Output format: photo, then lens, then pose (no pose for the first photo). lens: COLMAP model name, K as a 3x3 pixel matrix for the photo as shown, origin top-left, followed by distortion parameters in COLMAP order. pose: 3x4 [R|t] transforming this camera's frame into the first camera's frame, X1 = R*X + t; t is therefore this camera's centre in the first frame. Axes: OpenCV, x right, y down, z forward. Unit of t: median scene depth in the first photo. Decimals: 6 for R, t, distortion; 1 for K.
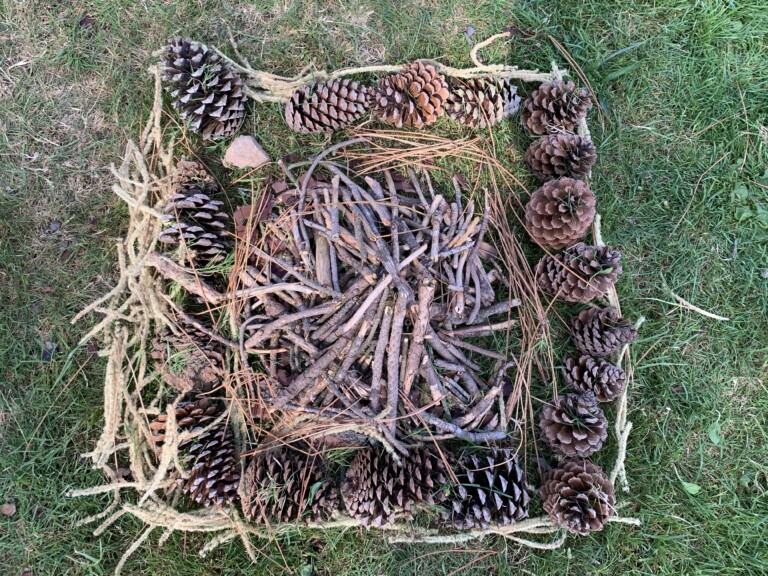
lens RADIAL K [[580.2, 0, 383.3], [0, 580.2, 286.6], [0, 0, 1]] dist [0.013272, -0.015935]
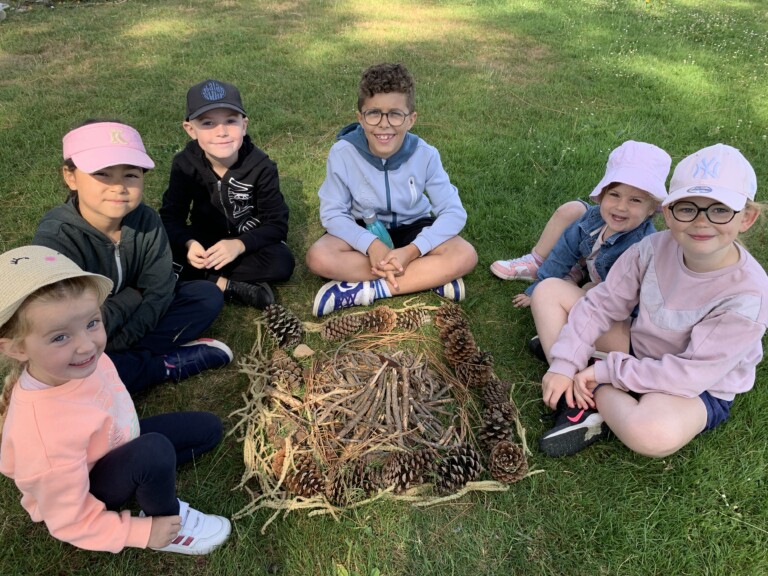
lens RADIAL K [[580.2, 0, 384.2], [0, 580.2, 288.6], [0, 0, 1]] dist [0.013272, -0.015935]
pose [[0.983114, -0.111659, 0.144981, -0.248197], [0.179661, 0.739492, -0.648747, 1.039905], [-0.034774, 0.663840, 0.747066, -0.706624]]
